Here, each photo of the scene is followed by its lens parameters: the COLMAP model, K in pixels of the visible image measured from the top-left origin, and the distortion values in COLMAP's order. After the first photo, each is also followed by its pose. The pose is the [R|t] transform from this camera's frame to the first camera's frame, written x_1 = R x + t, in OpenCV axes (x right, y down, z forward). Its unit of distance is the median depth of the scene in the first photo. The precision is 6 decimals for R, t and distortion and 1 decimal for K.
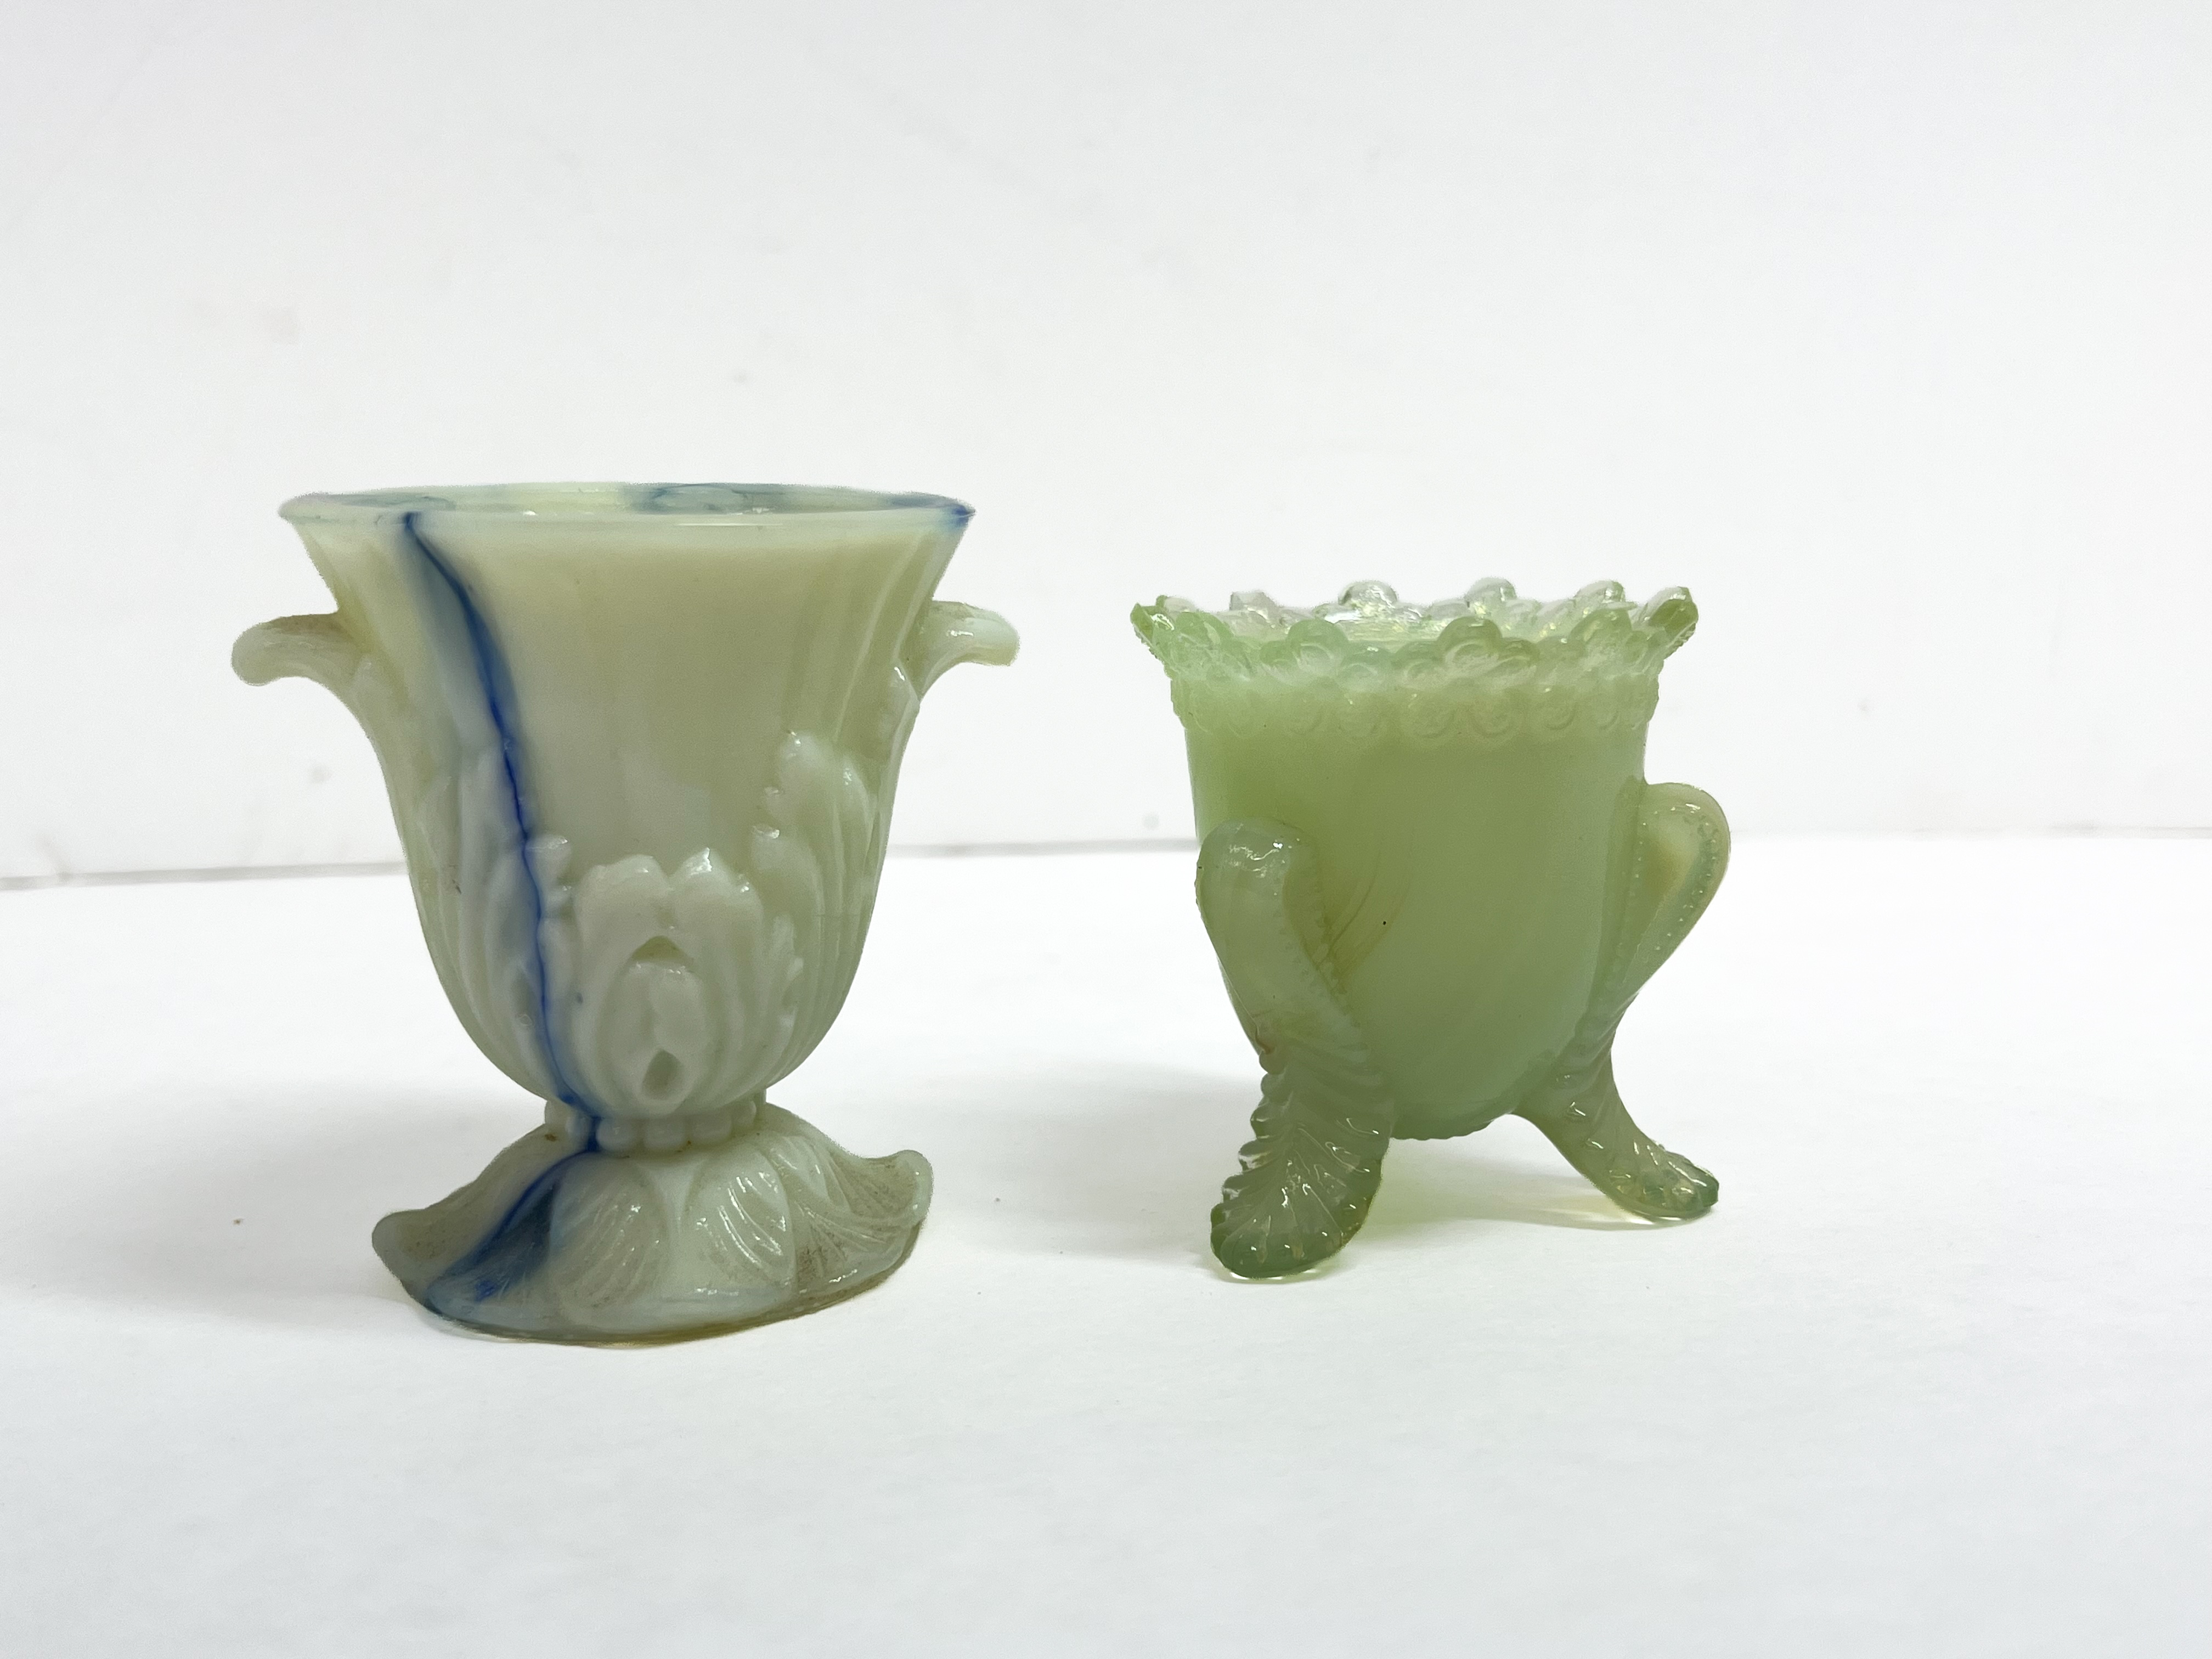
lens RADIAL K [[2296.6, 0, 1101.5], [0, 2296.6, 798.3], [0, 0, 1]] dist [0.117747, -0.487769]
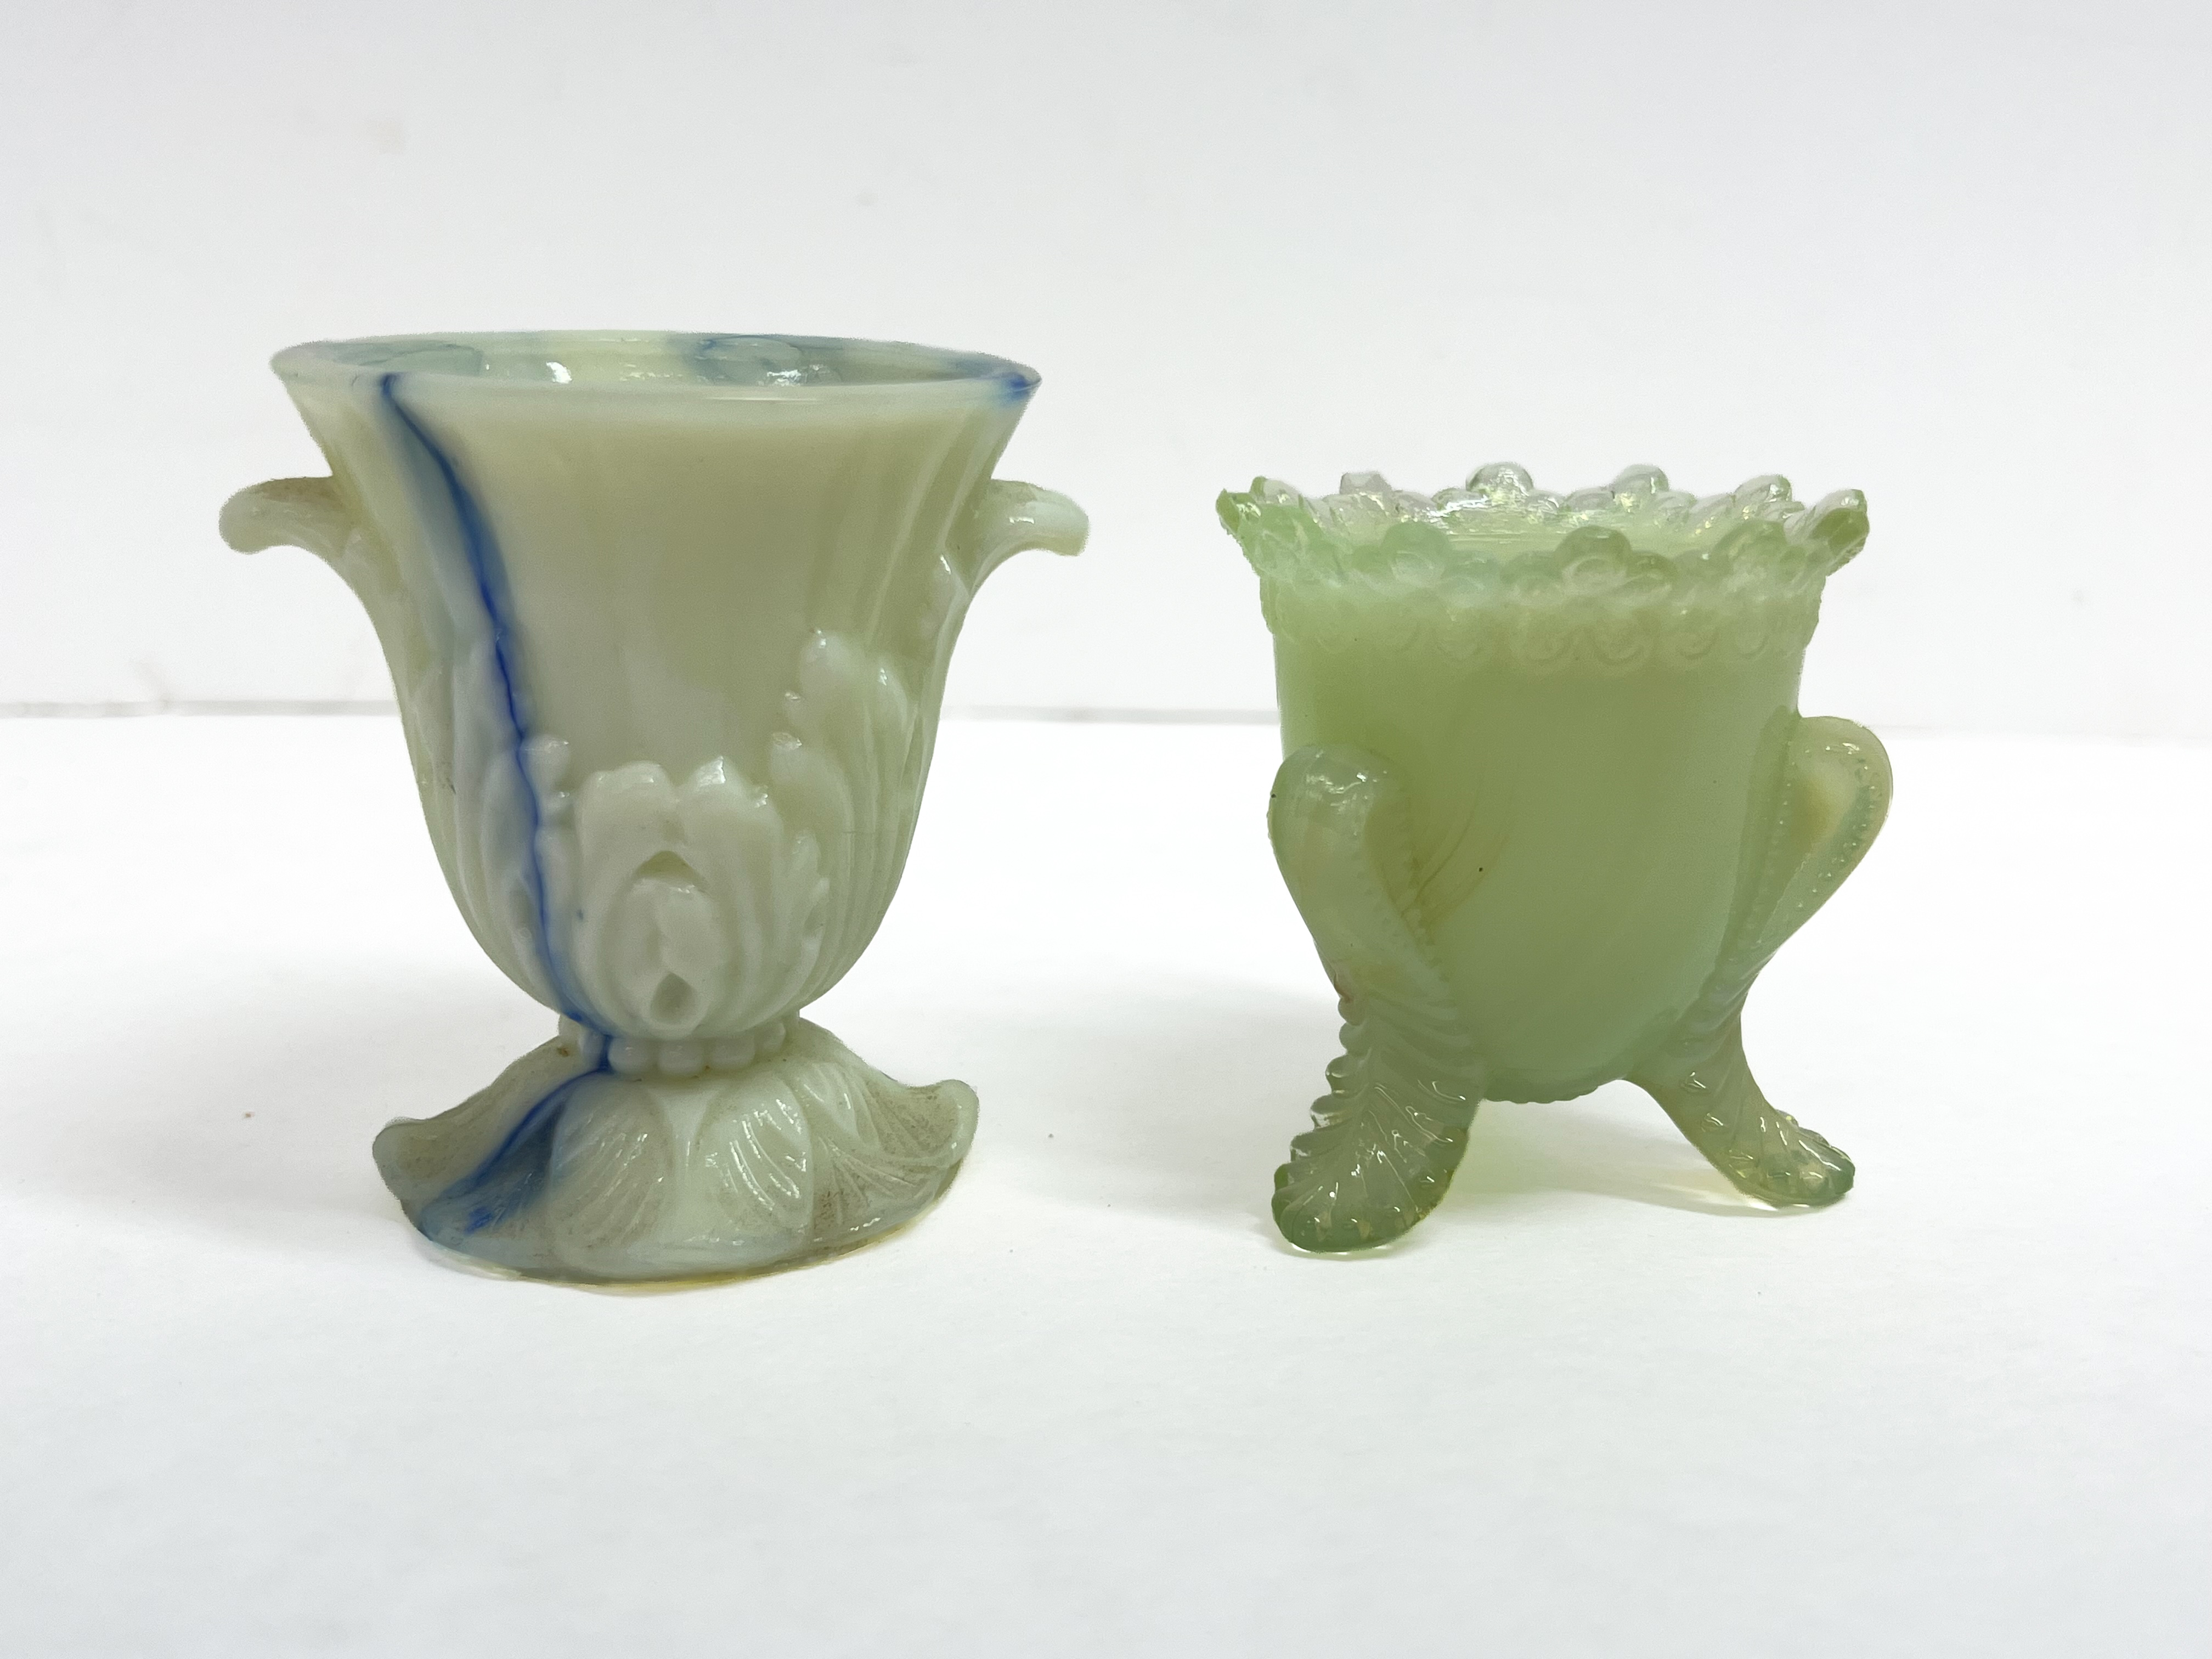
lens RADIAL K [[2296.6, 0, 1101.5], [0, 2296.6, 798.3], [0, 0, 1]] dist [0.117747, -0.487769]
pose [[0.995590, 0.044187, -0.082756, 0.049033], [-0.037353, 0.995900, 0.082384, -0.039219], [0.086057, -0.078930, 0.993159, 0.111338]]
